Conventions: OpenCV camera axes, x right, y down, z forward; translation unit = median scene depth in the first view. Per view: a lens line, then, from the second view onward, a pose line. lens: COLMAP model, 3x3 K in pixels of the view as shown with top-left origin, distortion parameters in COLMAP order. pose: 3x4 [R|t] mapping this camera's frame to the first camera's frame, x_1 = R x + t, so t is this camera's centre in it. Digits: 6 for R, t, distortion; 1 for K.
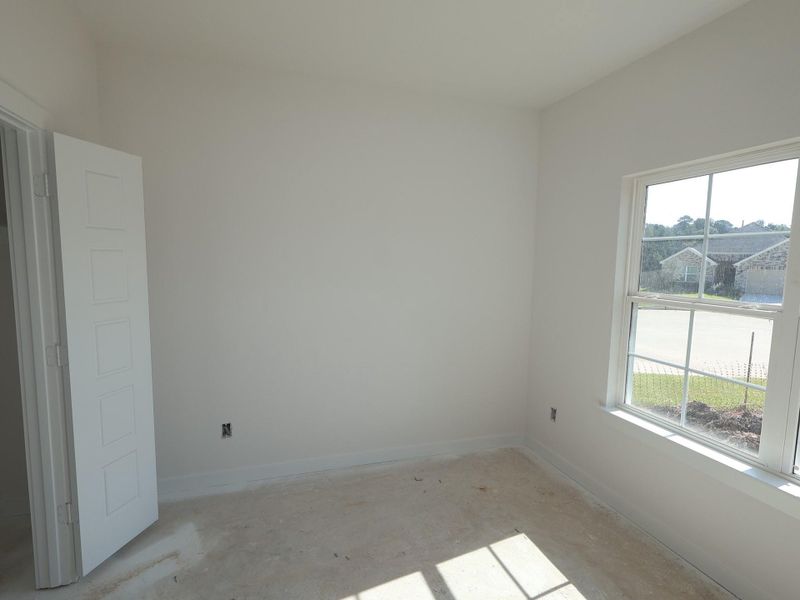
lens RADIAL K [[422.3, 0, 397.8], [0, 422.3, 299.0], [0, 0, 1]] dist [0.002079, -0.000765]
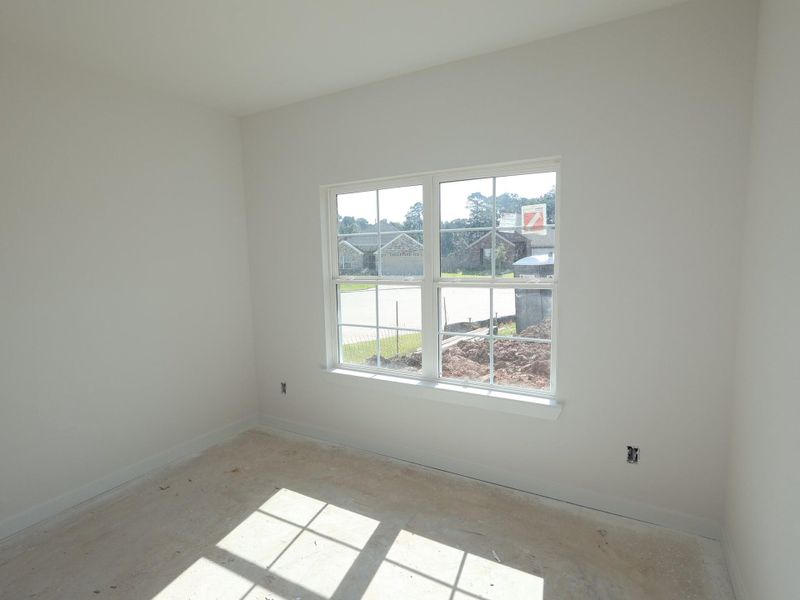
lens RADIAL K [[422.3, 0, 402.9], [0, 422.3, 297.2], [0, 0, 1]] dist [0.002079, -0.000765]
pose [[0.736218, -0.105362, 0.668492, -0.164355], [0.100496, 0.993875, 0.045968, 0.008095], [-0.669241, 0.033338, 0.742297, -0.096104]]
